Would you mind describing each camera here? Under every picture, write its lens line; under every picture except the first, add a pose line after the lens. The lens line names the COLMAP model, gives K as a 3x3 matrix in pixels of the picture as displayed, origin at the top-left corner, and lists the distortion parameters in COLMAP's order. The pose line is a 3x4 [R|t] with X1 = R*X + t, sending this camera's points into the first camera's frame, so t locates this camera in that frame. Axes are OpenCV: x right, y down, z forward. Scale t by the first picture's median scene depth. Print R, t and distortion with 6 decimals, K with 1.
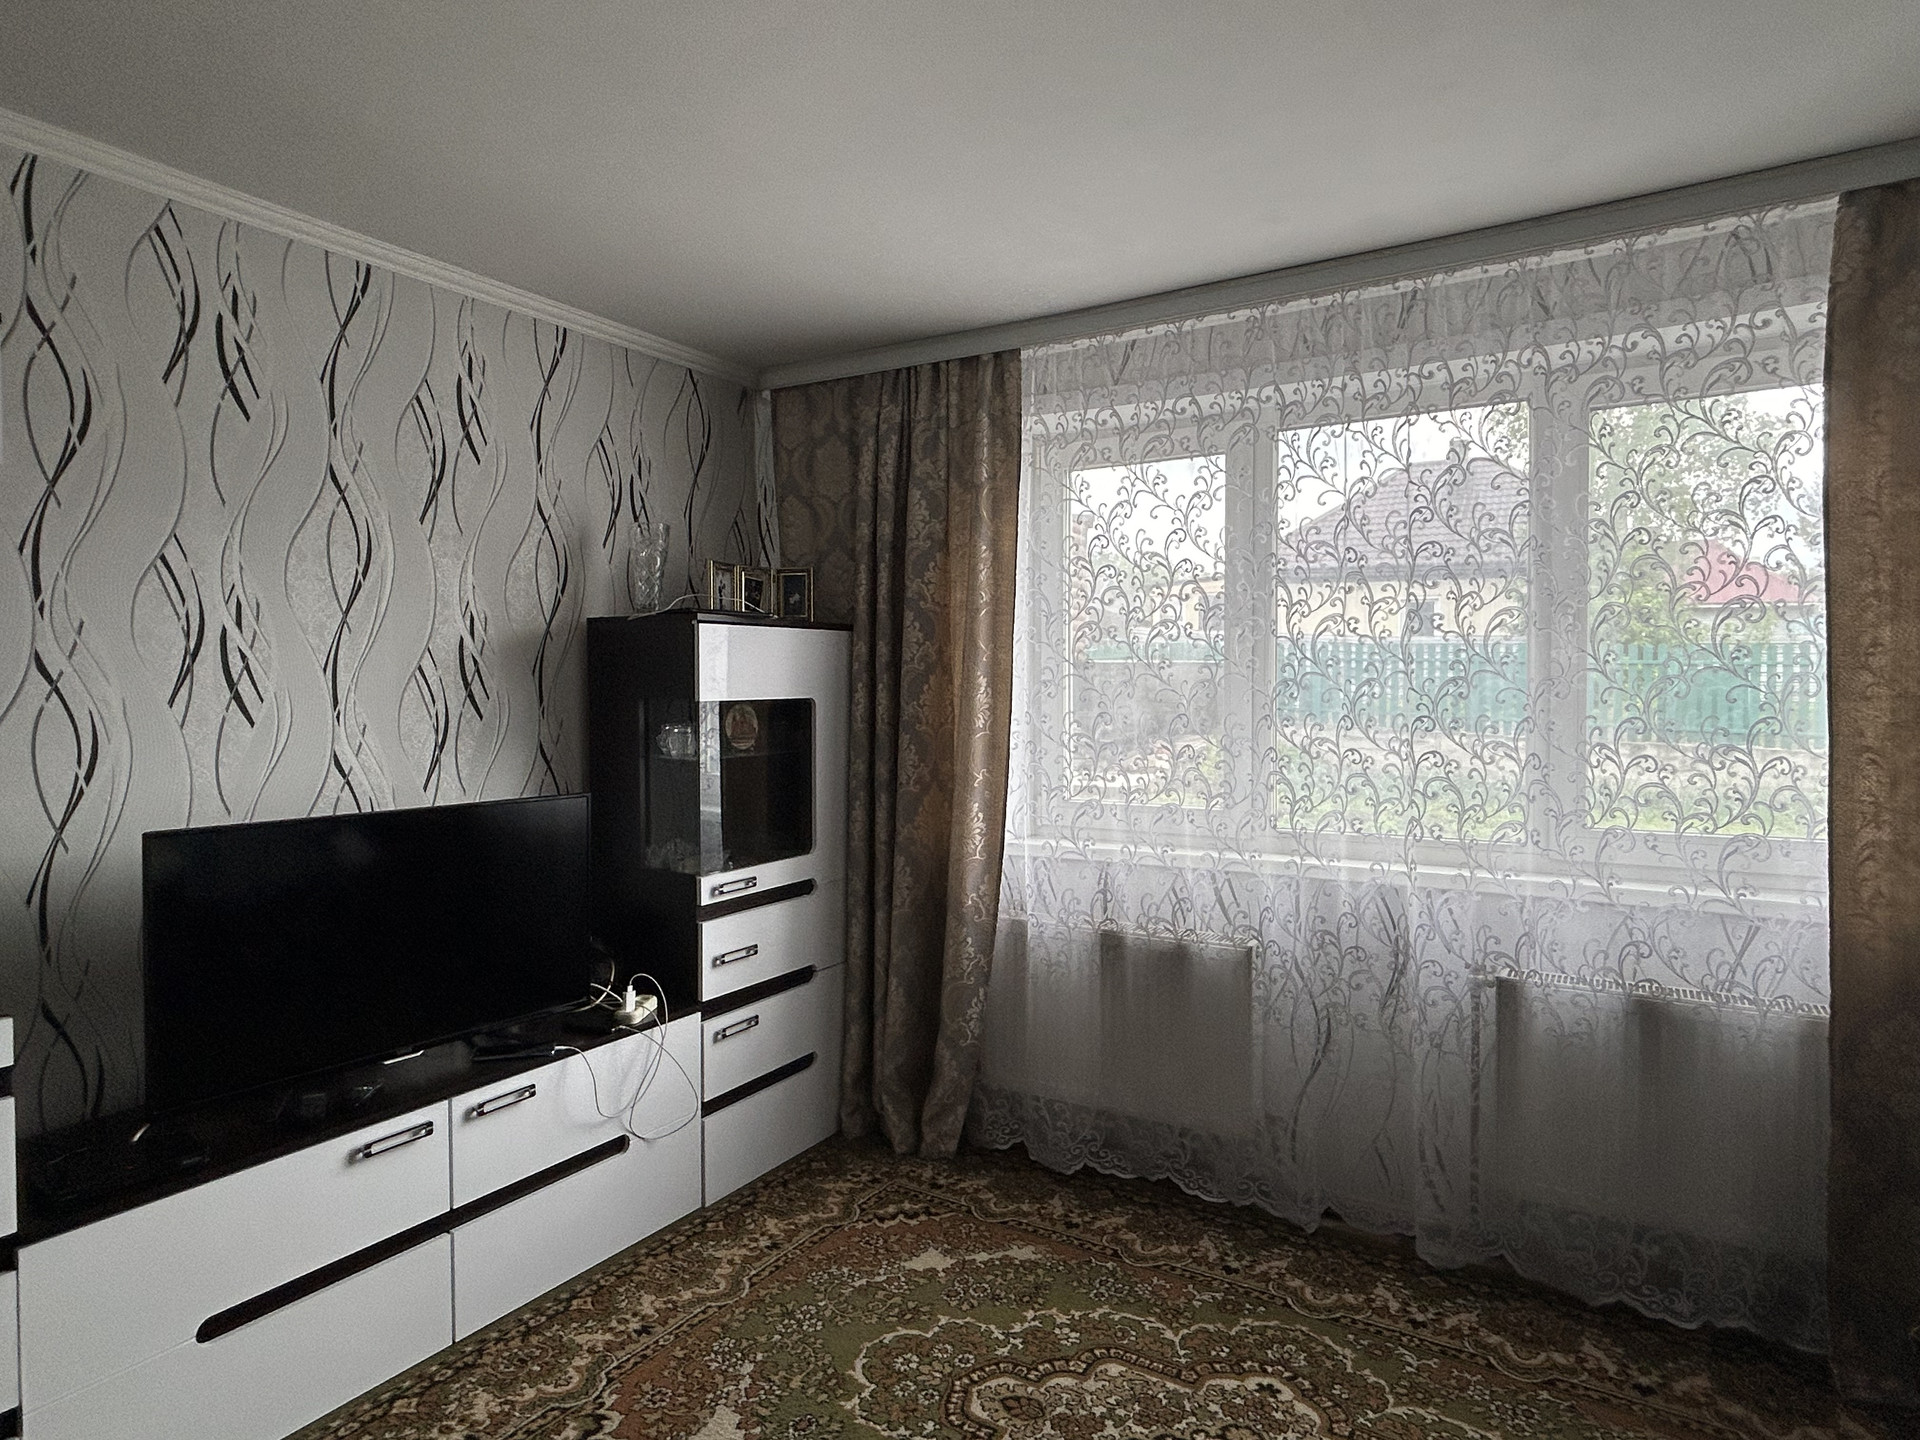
lens RADIAL K [[1086.9, 0, 963.0], [0, 1086.9, 712.6], [0, 0, 1]] dist [0.004368, 0.001435]
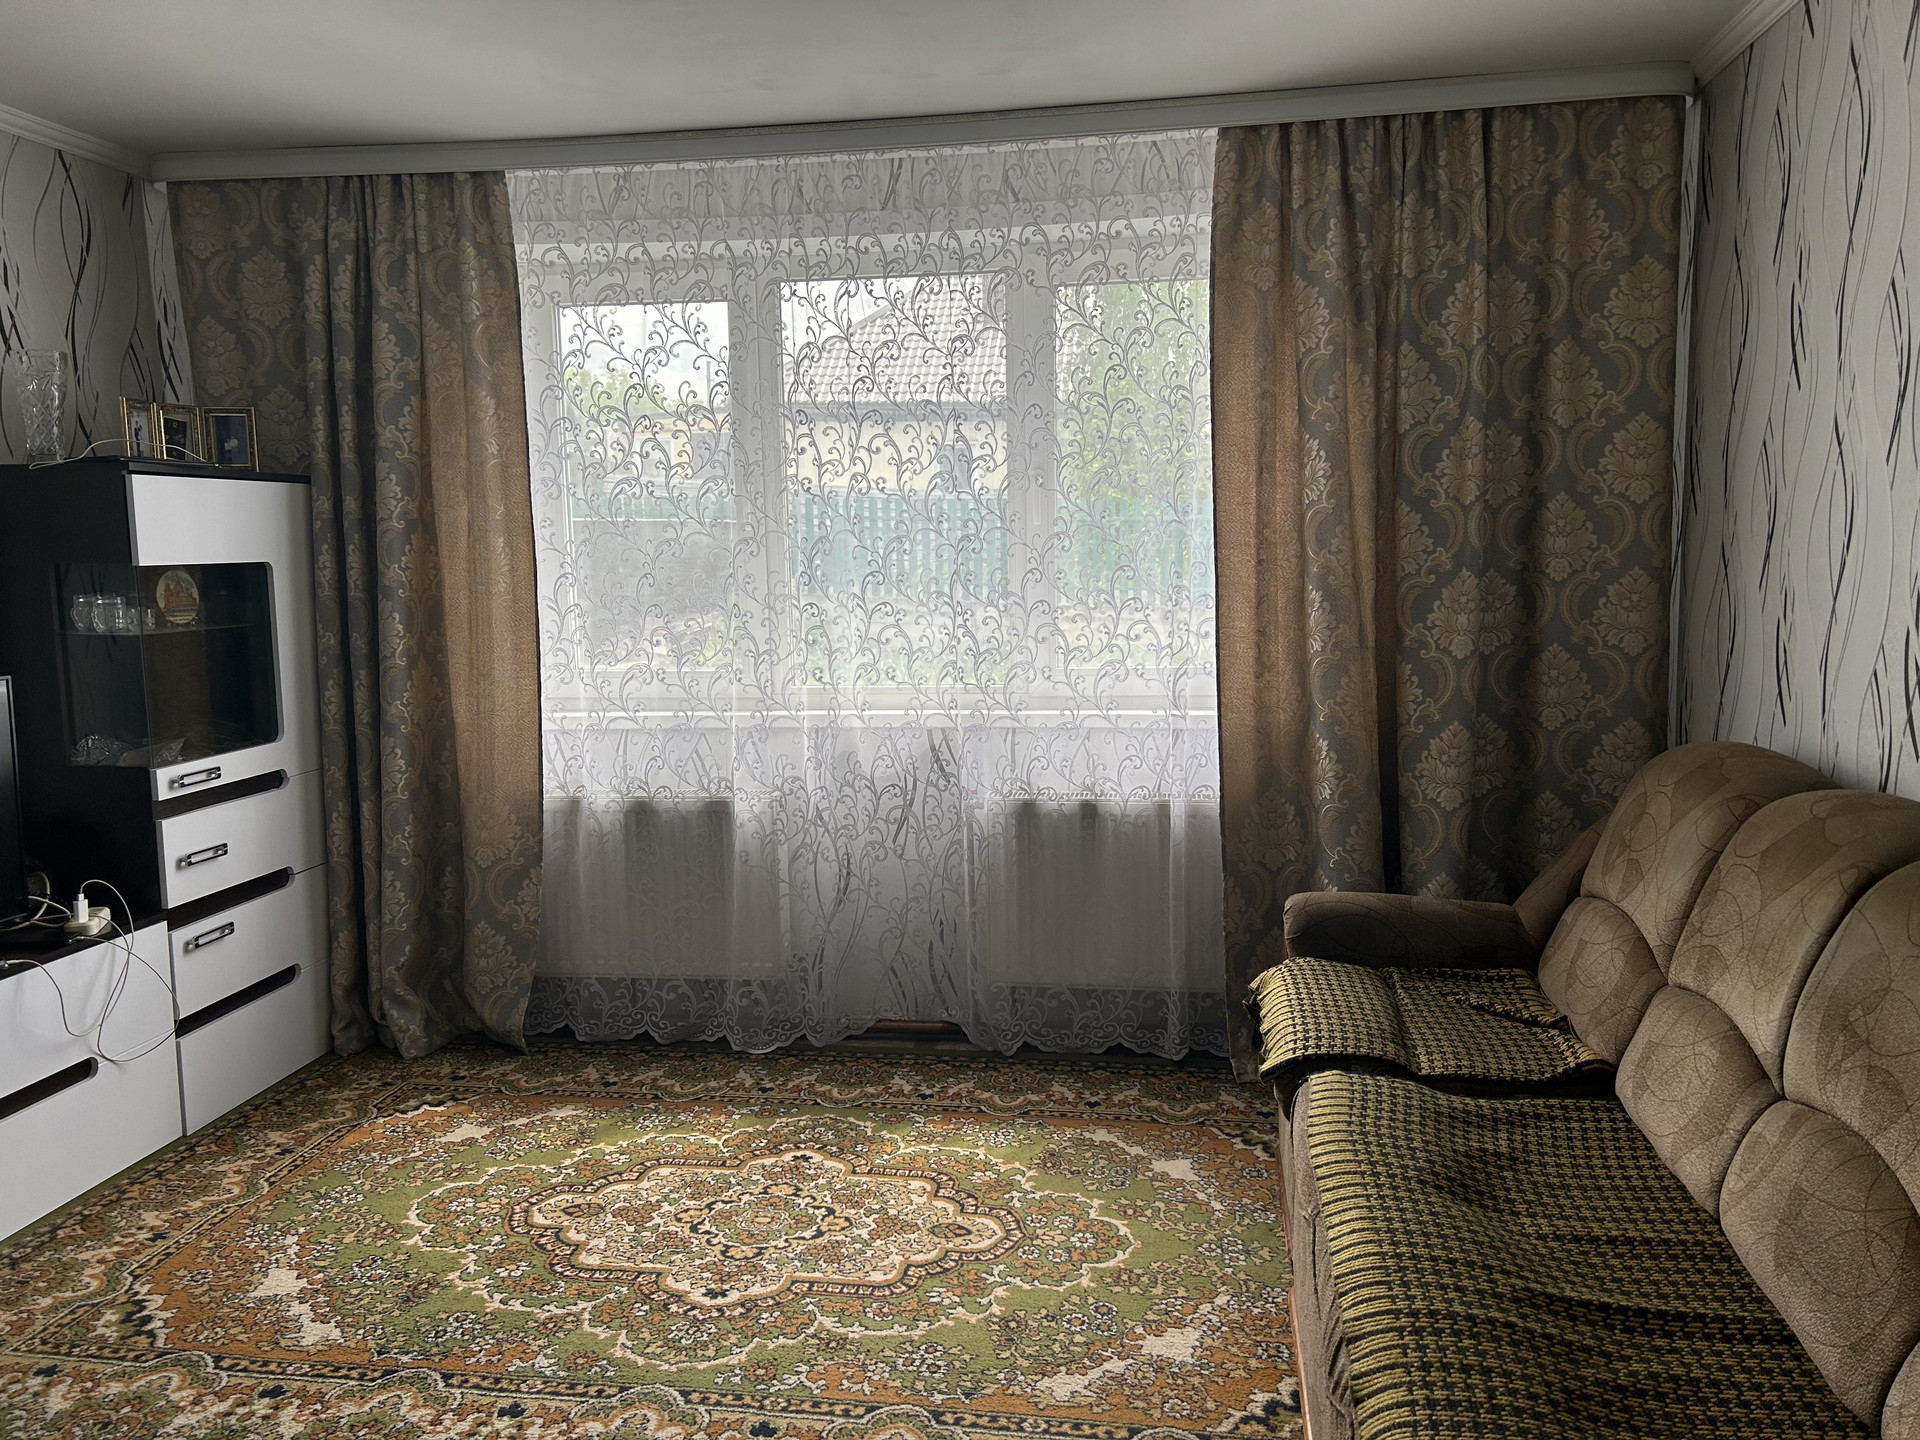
lens RADIAL K [[1431.0, 0, 971.9], [0, 1431.0, 718.1], [0, 0, 1]] dist [0.039178, -0.038070]
pose [[0.918885, -0.059257, 0.390050, -0.088244], [0.024274, 0.995274, 0.094020, 0.017992], [-0.393778, -0.076925, 0.915981, -0.314440]]
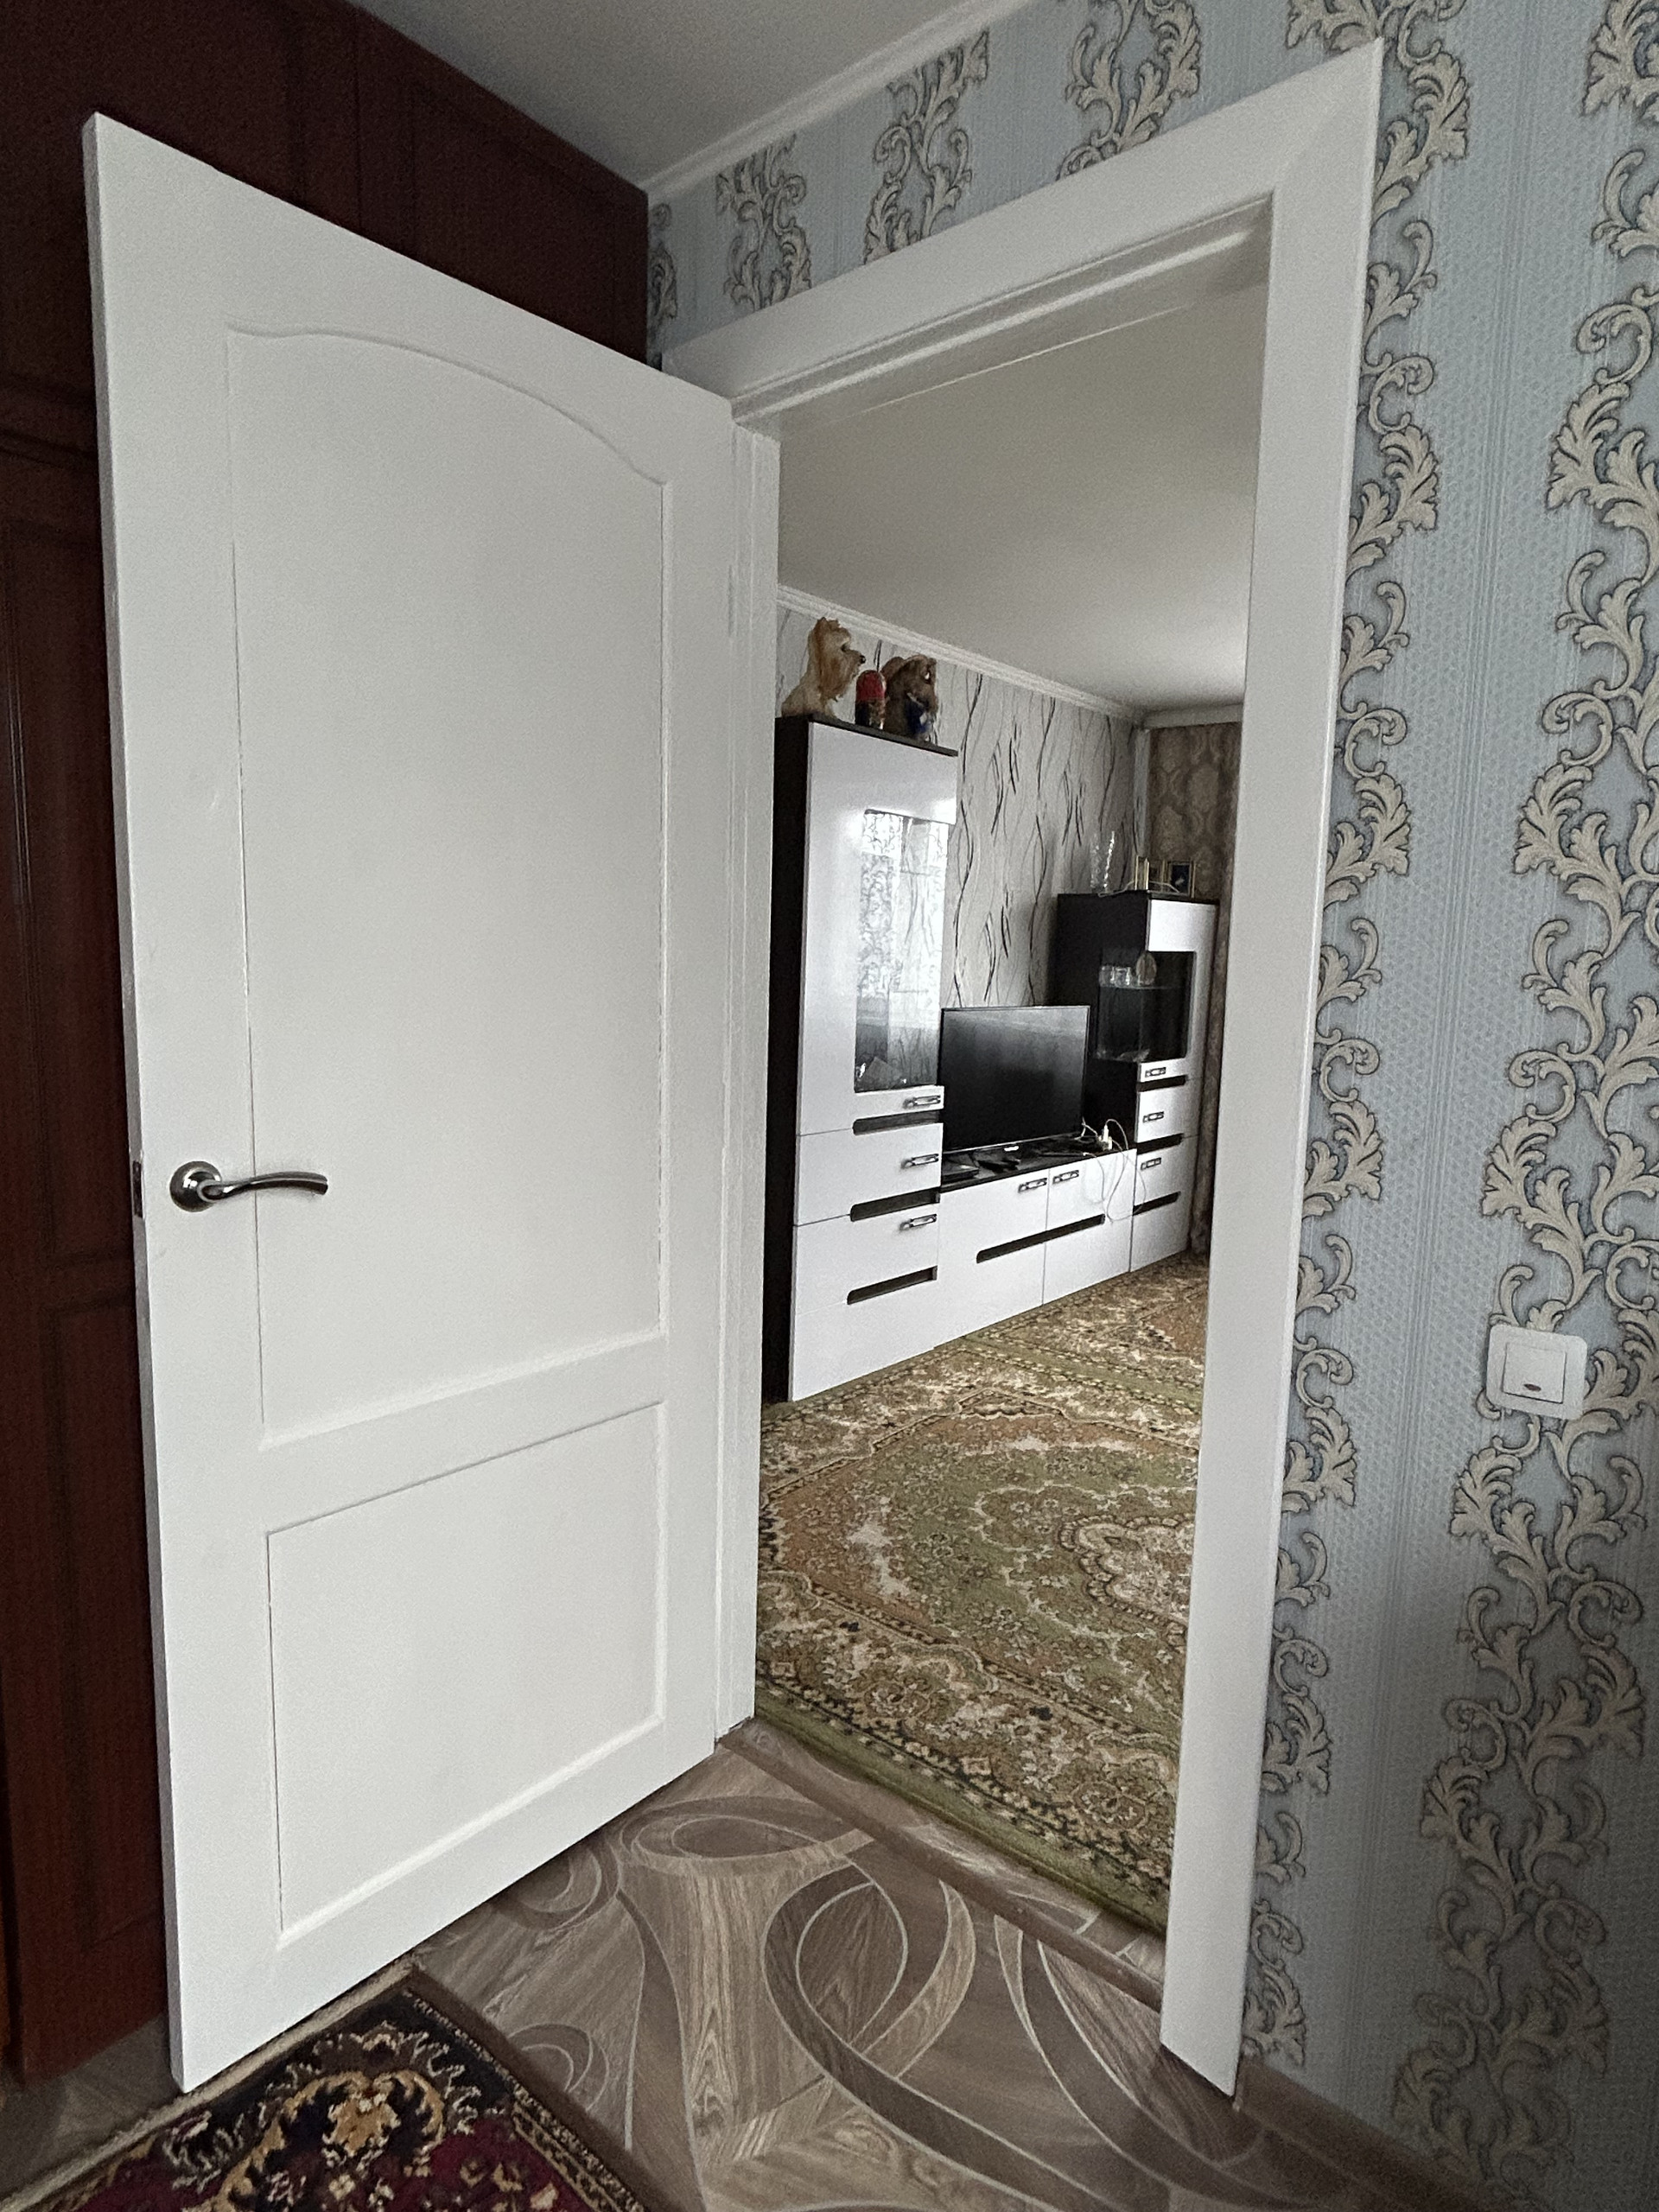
lens RADIAL K [[1252.2, 0, 829.5], [0, 1252.2, 1106.7], [0, 0, 1]] dist [0.004368, 0.001435]
pose [[0.990589, 0.043121, -0.129900, -0.447619], [-0.030328, 0.994636, 0.098895, 0.048021], [0.133468, -0.094025, 0.986583, -0.844069]]
